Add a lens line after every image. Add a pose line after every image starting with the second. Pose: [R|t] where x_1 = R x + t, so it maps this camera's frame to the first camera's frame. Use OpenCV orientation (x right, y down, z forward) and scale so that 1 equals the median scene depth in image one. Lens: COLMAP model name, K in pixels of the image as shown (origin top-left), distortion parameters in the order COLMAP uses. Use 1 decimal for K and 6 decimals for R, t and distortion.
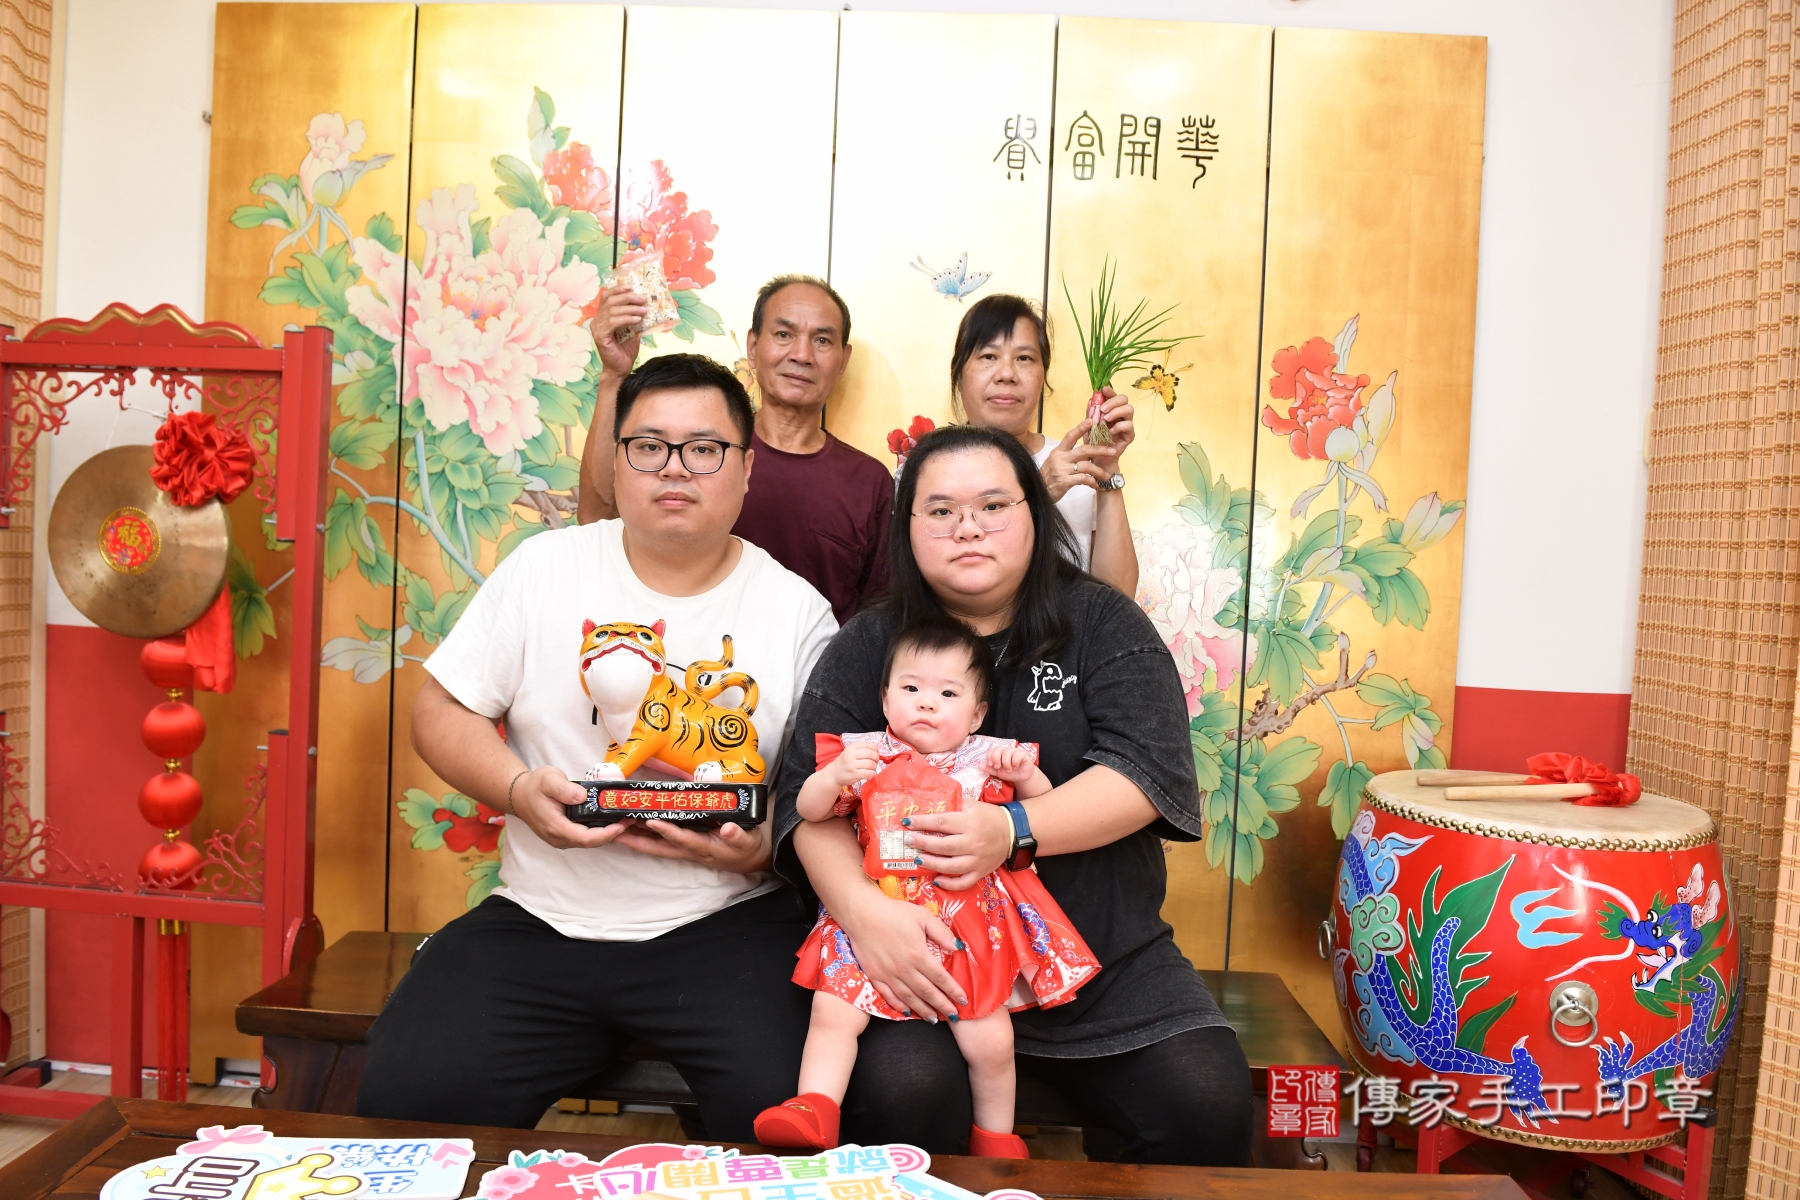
lens RADIAL K [[1272.0, 0, 882.5], [0, 1272.0, 600.7], [0, 0, 1]] dist [-0.048341, -0.001471]
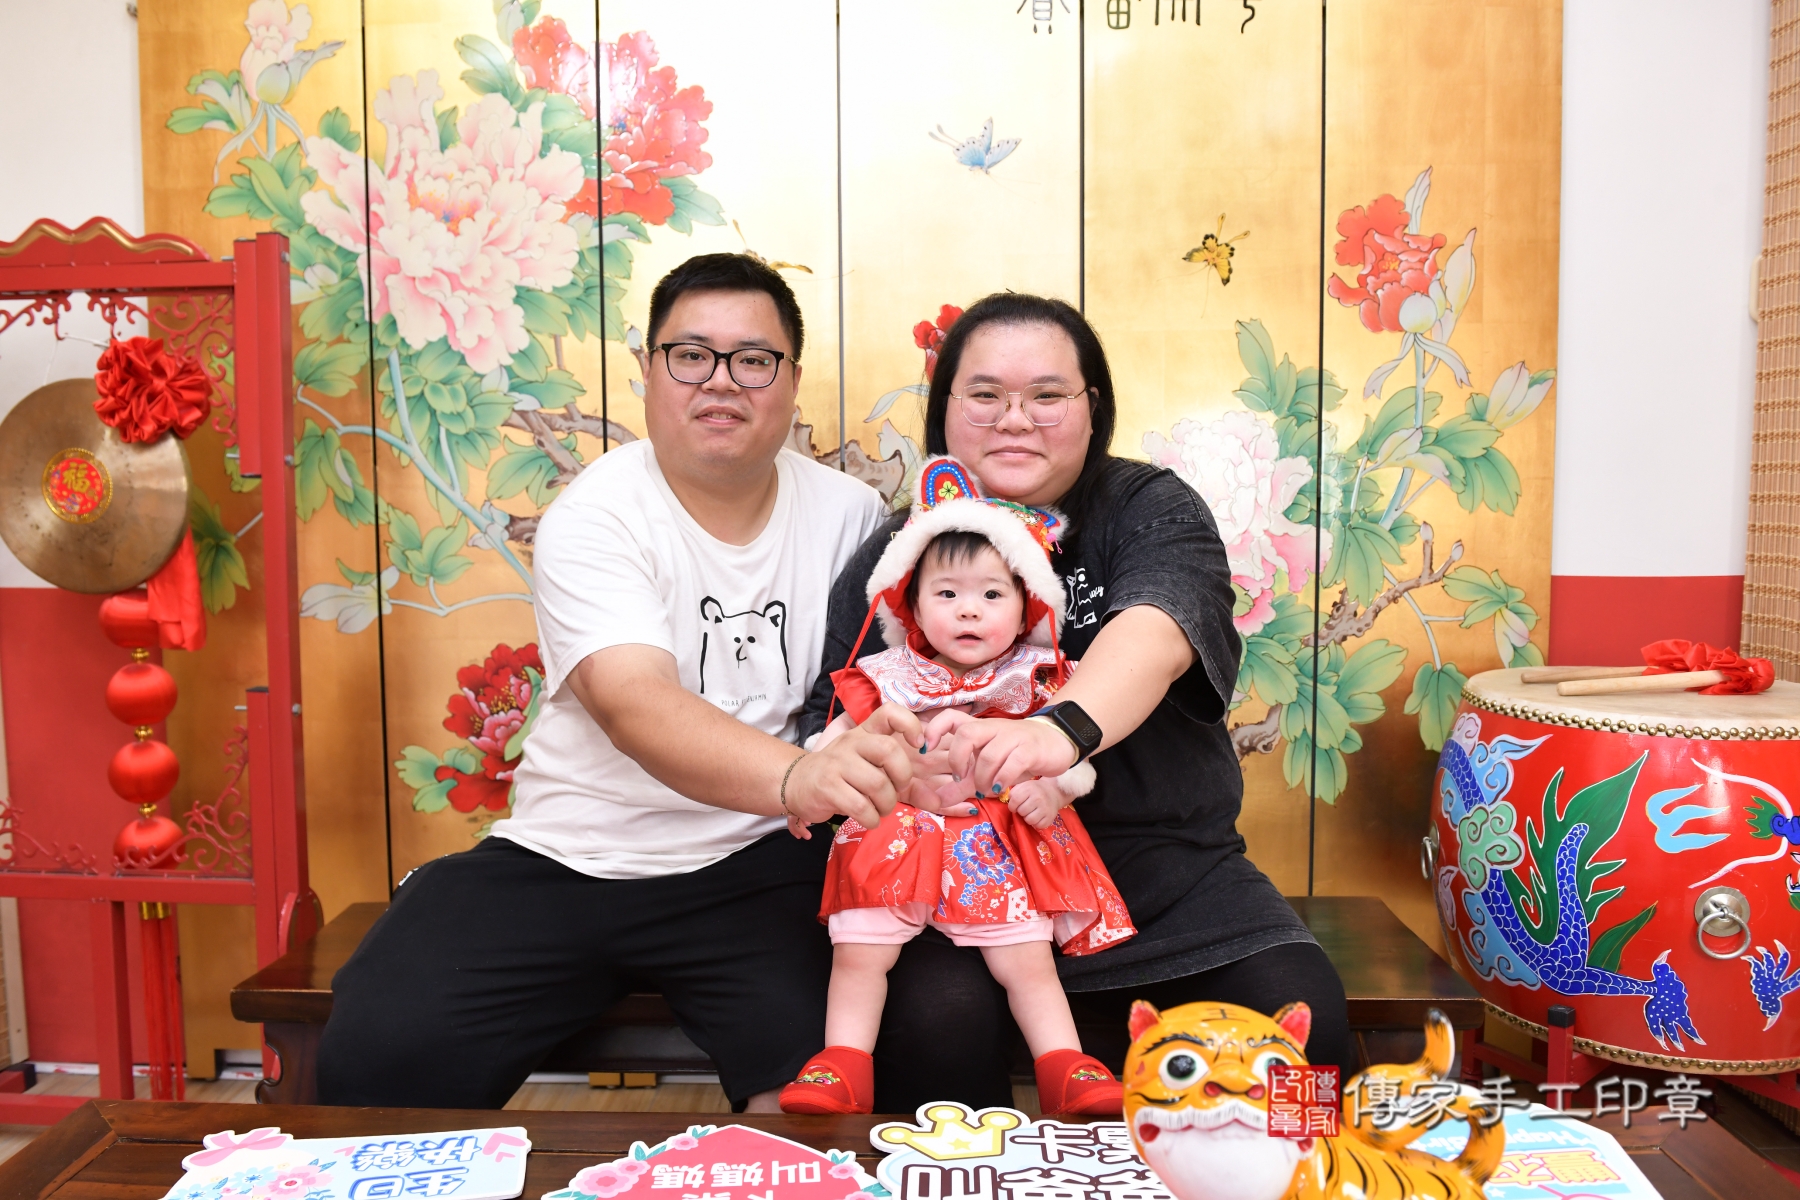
lens RADIAL K [[1314.1, 0, 886.2], [0, 1314.1, 601.8], [0, 0, 1]] dist [-0.040885, -0.004032]
pose [[0.998729, -0.050392, 0.000803, -0.025954], [0.050314, 0.997854, 0.041892, 0.023676], [-0.002912, -0.041799, 0.999122, 0.063912]]
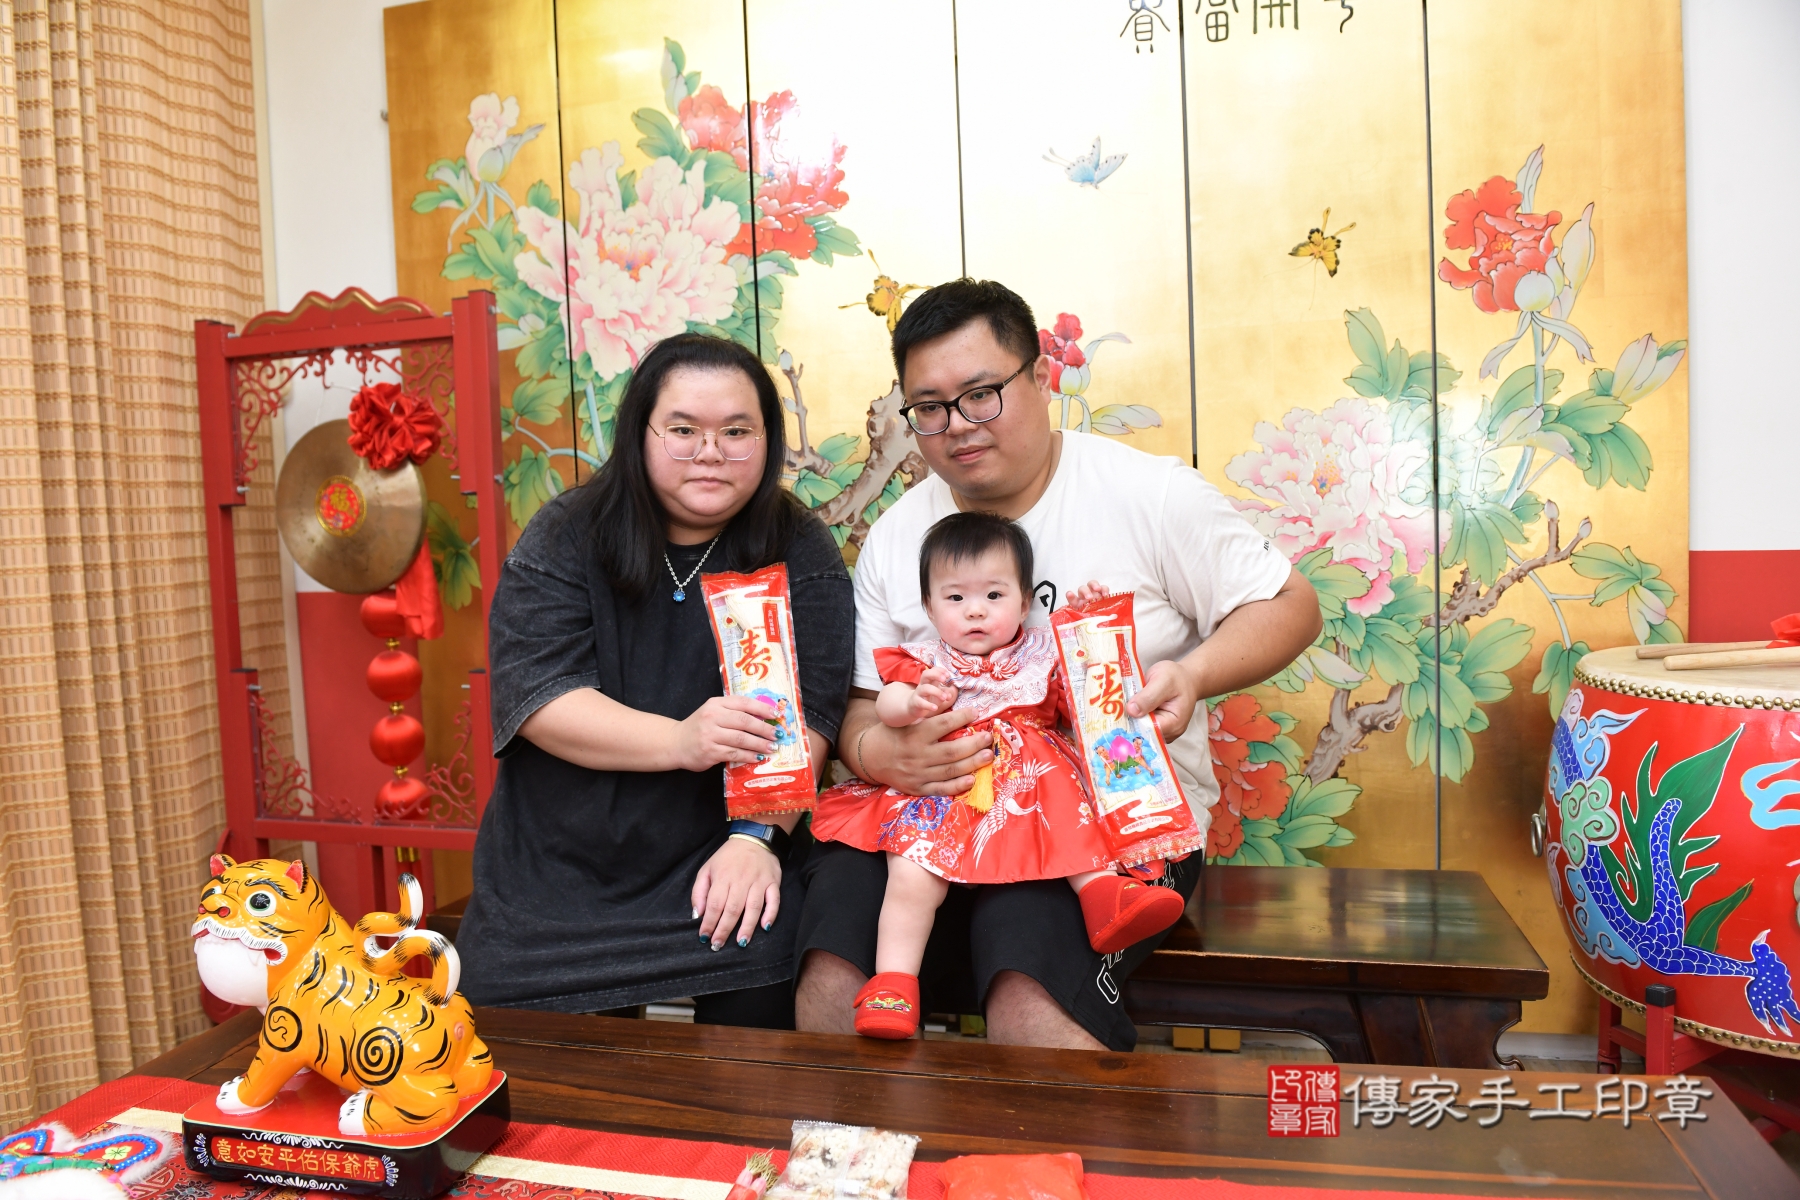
lens RADIAL K [[1228.5, 0, 879.4], [0, 1228.5, 600.8], [0, 0, 1]] dist [-0.053357, 0.000109]
pose [[0.973111, -0.066383, -0.220566, 0.084219], [0.073224, 0.997051, 0.022980, 0.042153], [0.218390, -0.038512, 0.975101, 0.051318]]
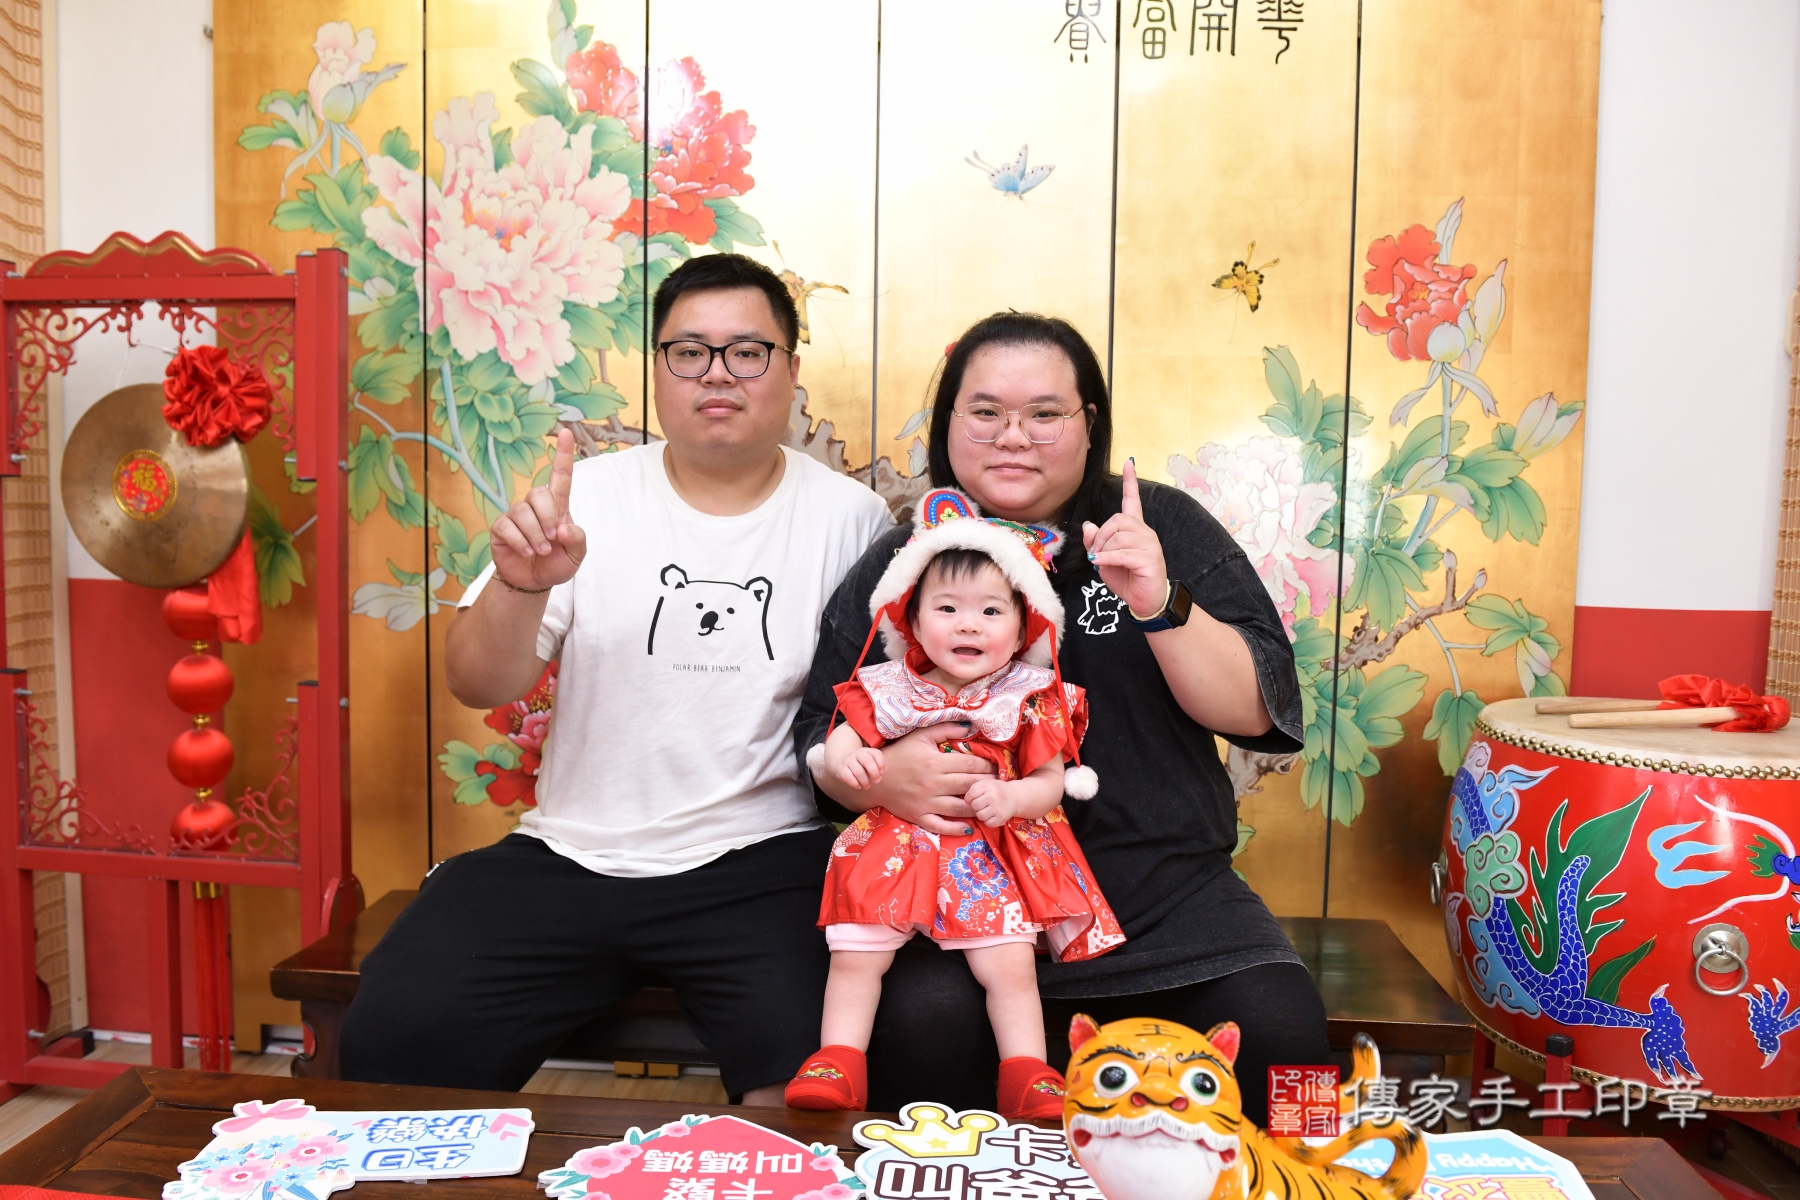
lens RADIAL K [[1314.1, 0, 886.2], [0, 1314.1, 601.8], [0, 0, 1]] dist [-0.040885, -0.004032]
pose [[0.998658, -0.024268, -0.045749, 0.000247], [0.026077, 0.998884, 0.039388, 0.015051], [0.044742, -0.040528, 0.998176, 0.039742]]
